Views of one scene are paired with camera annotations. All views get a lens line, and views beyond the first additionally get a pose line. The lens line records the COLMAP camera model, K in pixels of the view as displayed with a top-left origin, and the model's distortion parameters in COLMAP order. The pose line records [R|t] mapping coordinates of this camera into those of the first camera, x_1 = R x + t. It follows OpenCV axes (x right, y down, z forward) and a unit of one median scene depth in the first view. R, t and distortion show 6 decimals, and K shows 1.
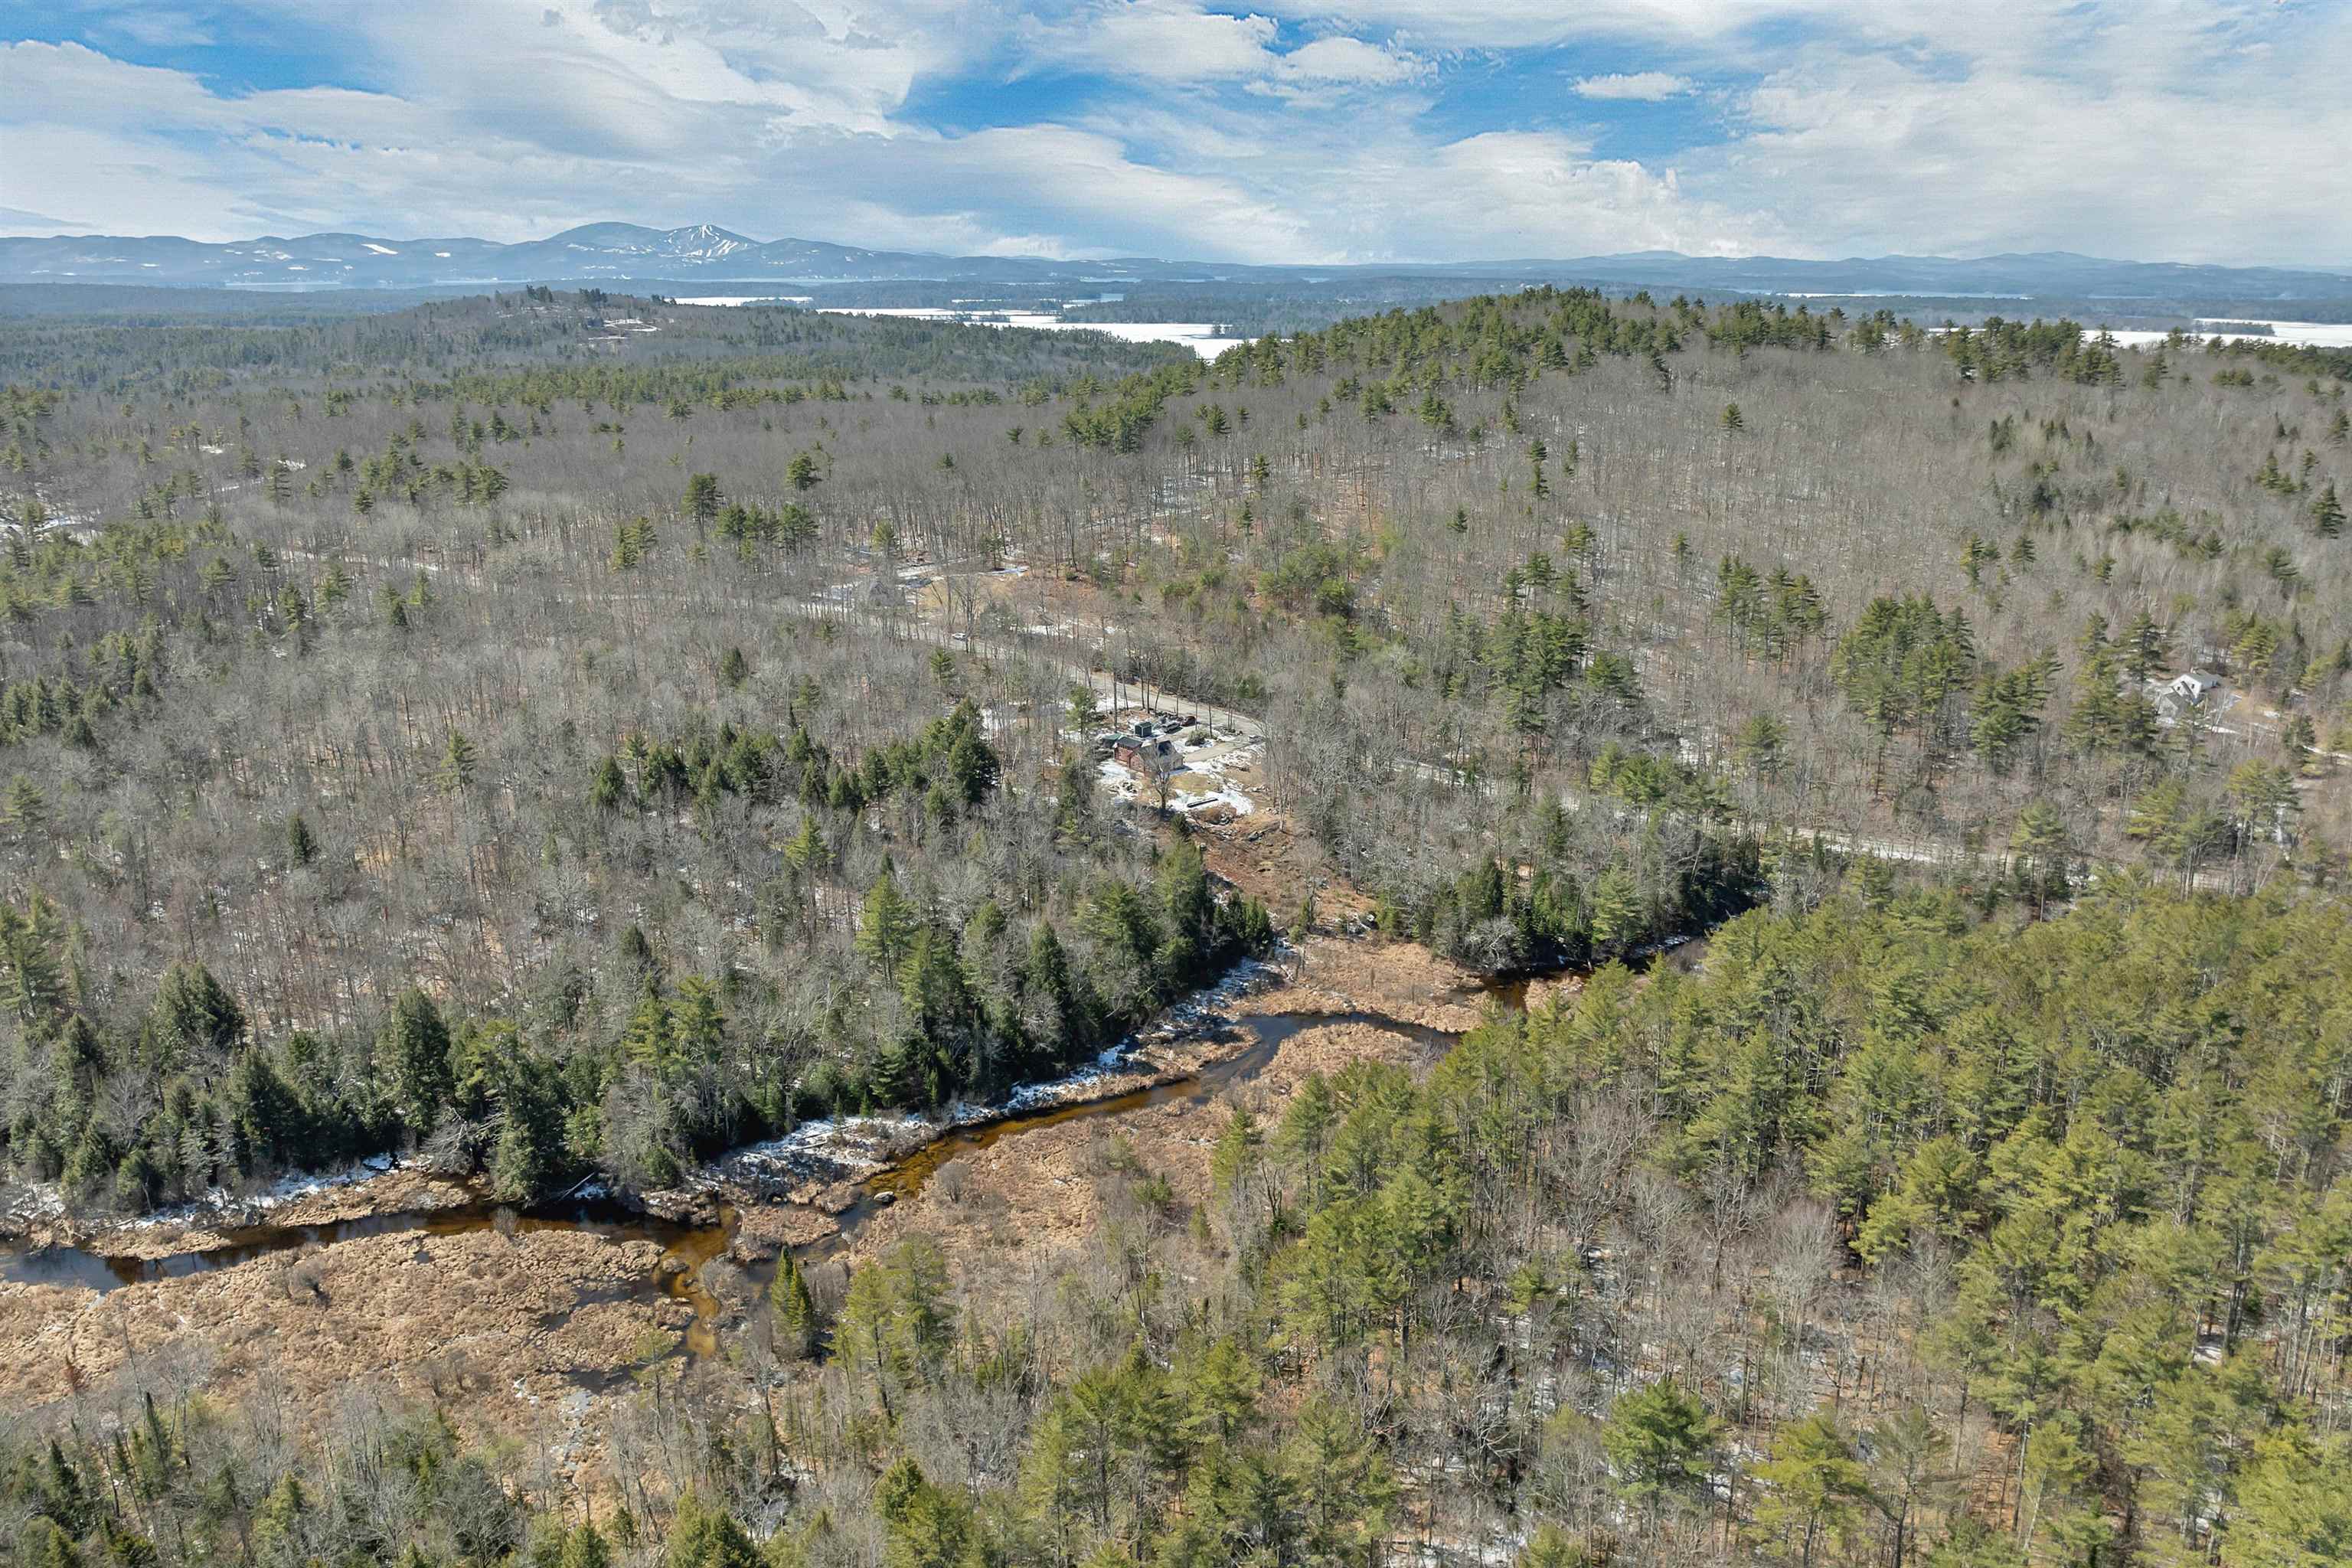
lens RADIAL K [[1685.9, 0, 1171.2], [0, 1685.9, 763.6], [0, 0, 1]] dist [-0.036585, -0.006365]
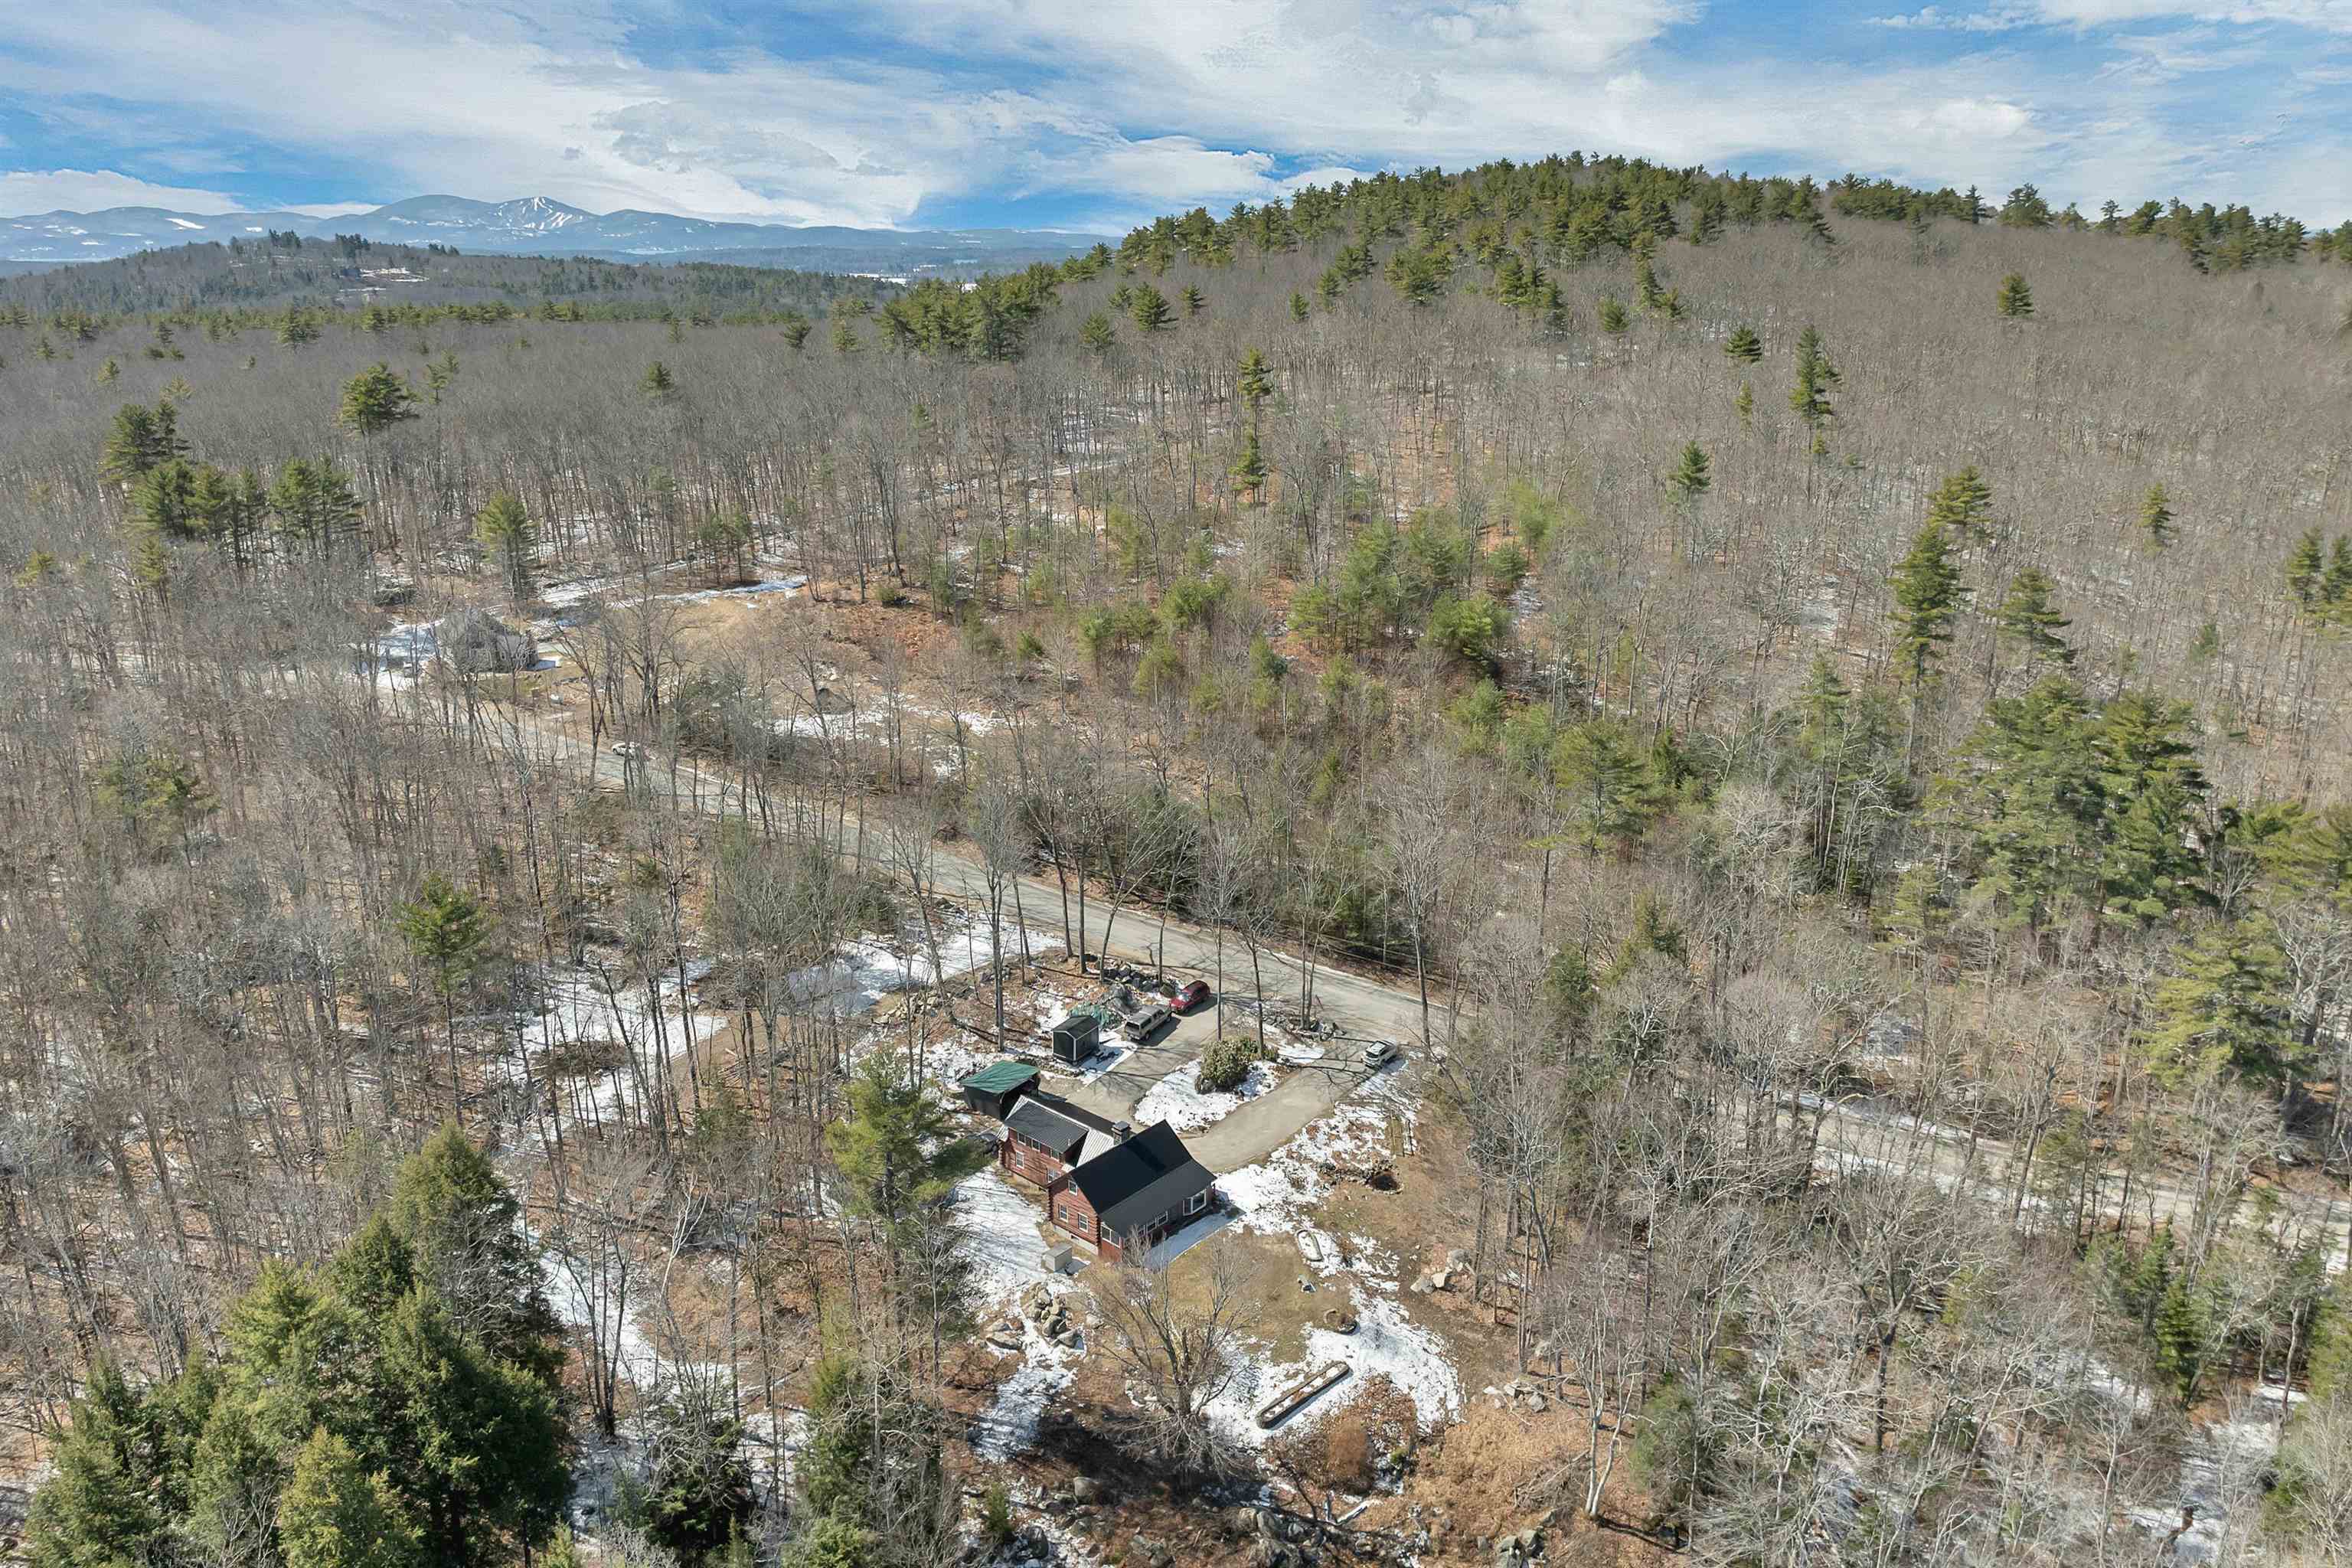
lens RADIAL K [[1685.9, 0, 1171.2], [0, 1685.9, 763.6], [0, 0, 1]] dist [-0.036585, -0.006365]
pose [[0.996520, -0.028856, 0.078201, -0.018985], [0.027732, 0.999496, 0.015421, -0.070329], [-0.078607, -0.013199, 0.996818, 0.523189]]
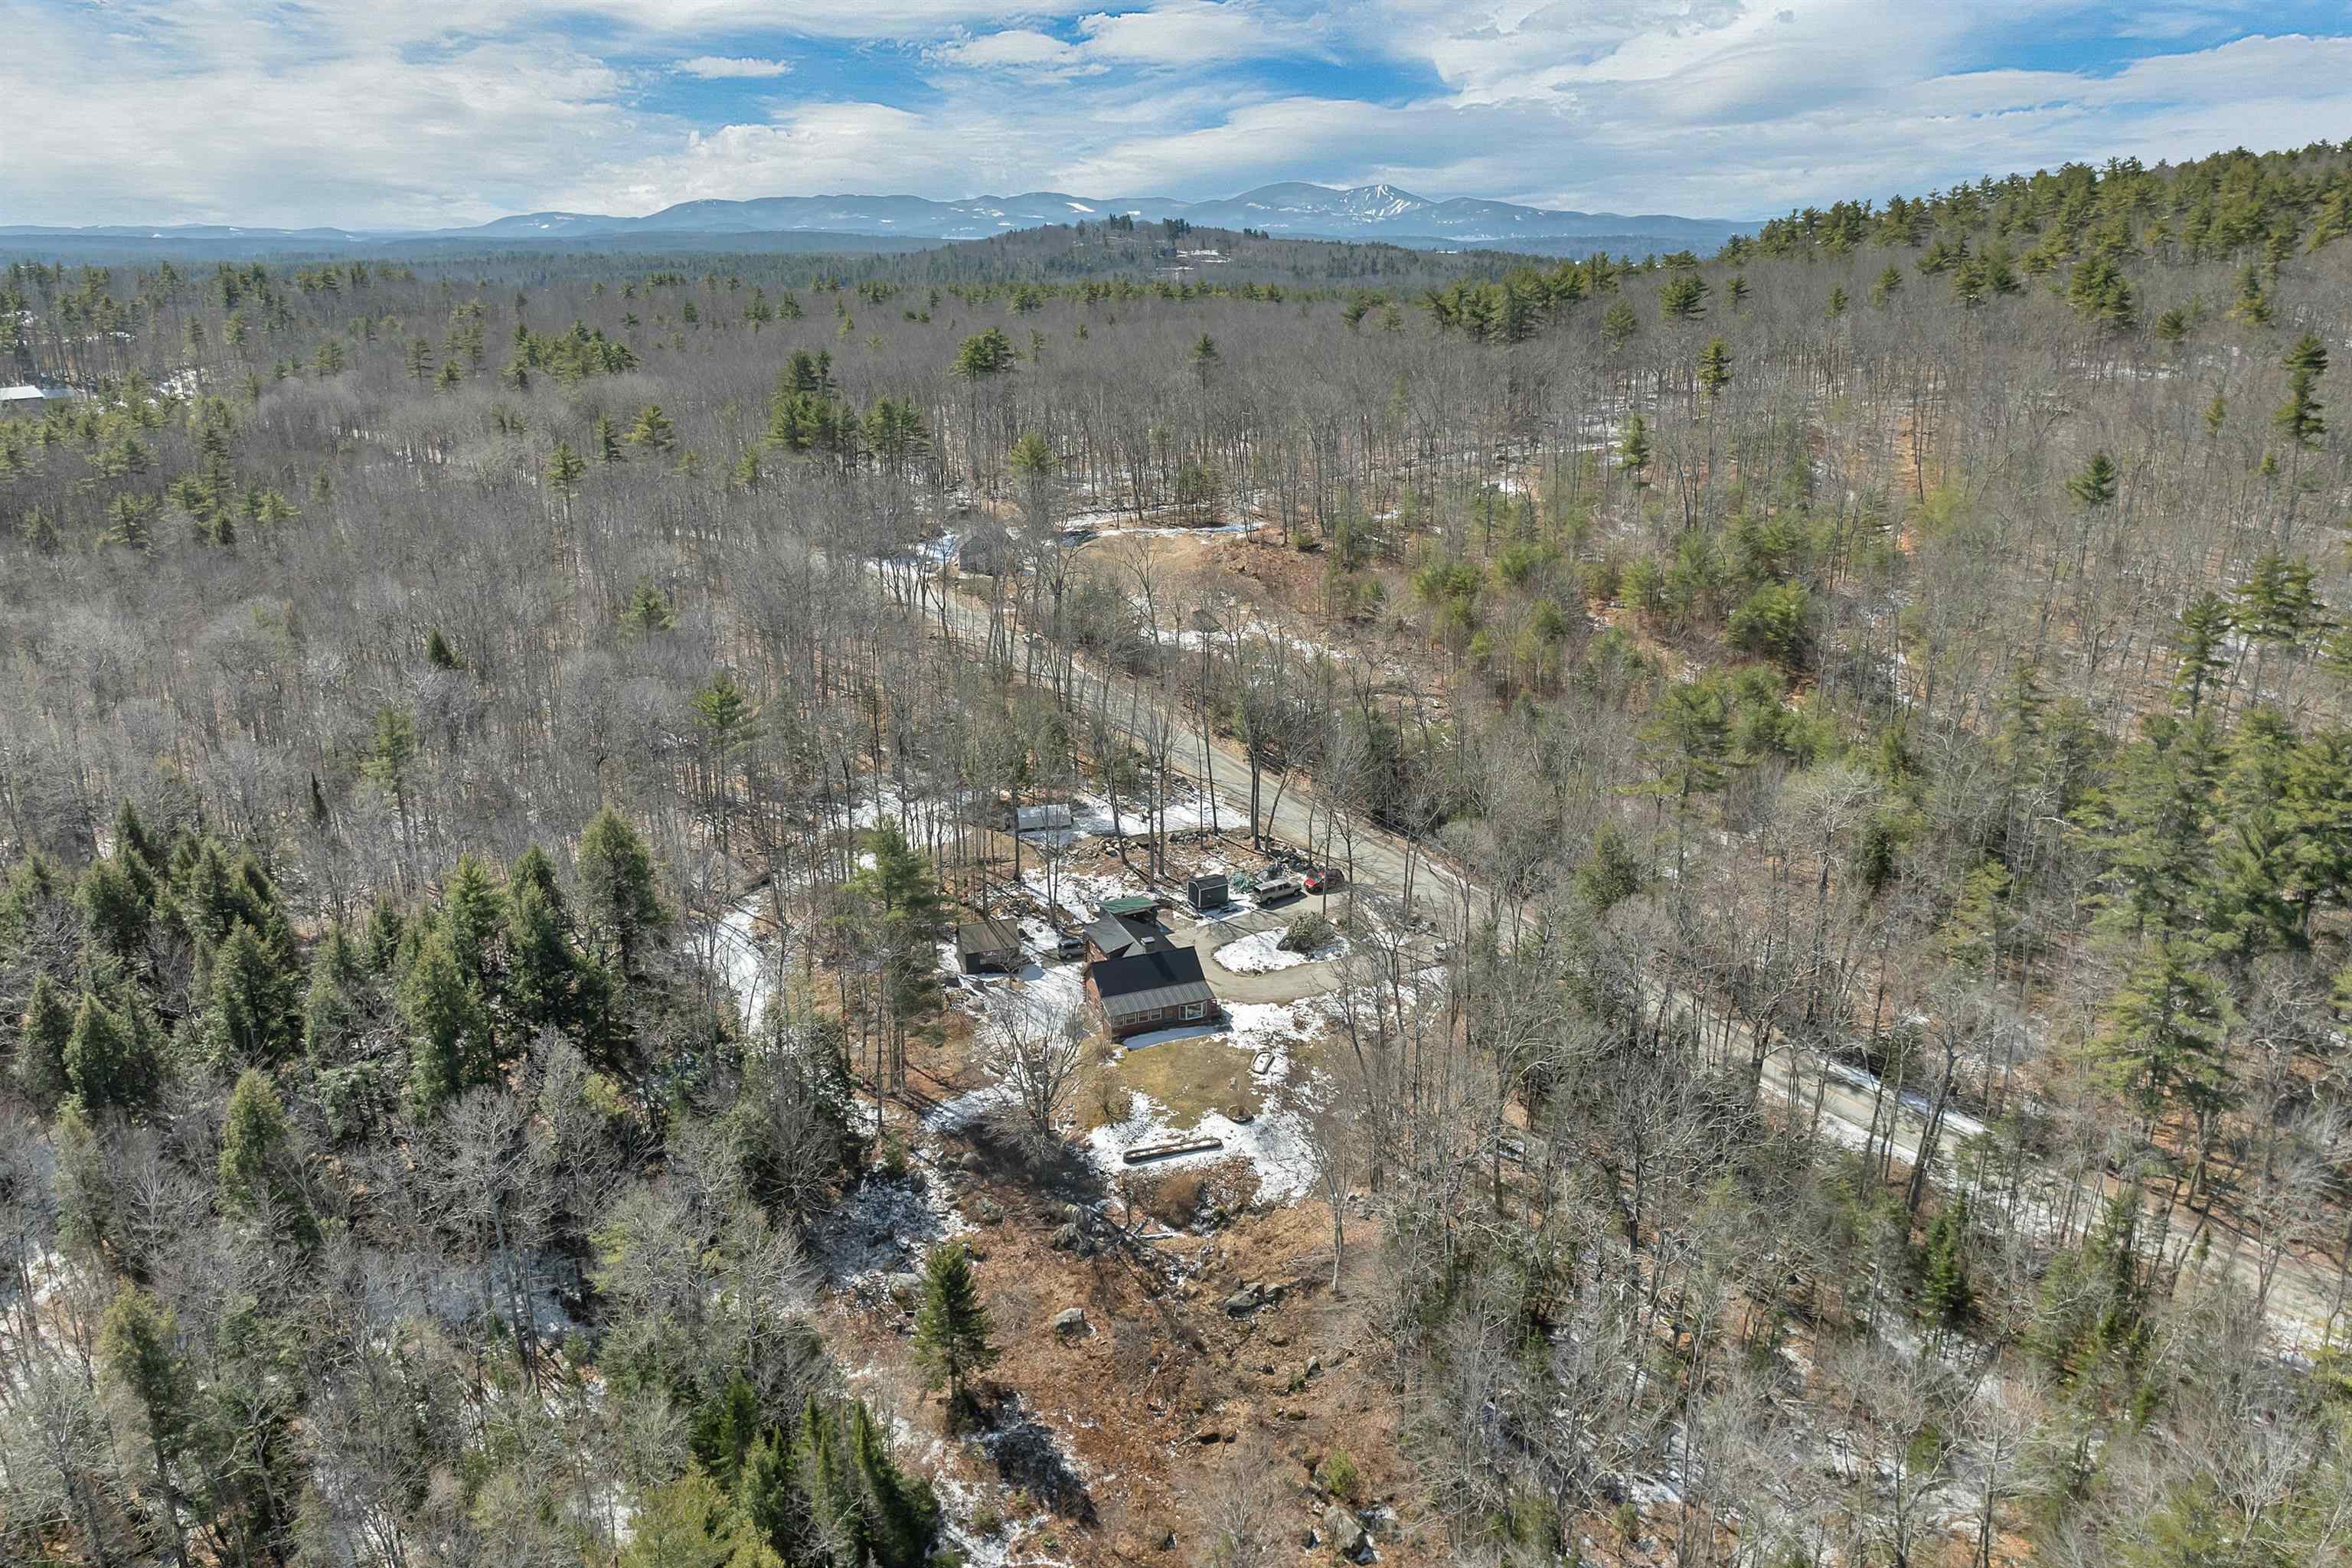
lens RADIAL K [[1685.9, 0, 1171.2], [0, 1685.9, 763.6], [0, 0, 1]] dist [-0.036585, -0.006365]
pose [[0.927770, 0.110037, -0.356560, 0.106471], [-0.102988, 0.993927, 0.038759, -0.057800], [0.358660, 0.000761, 0.933468, 0.480378]]
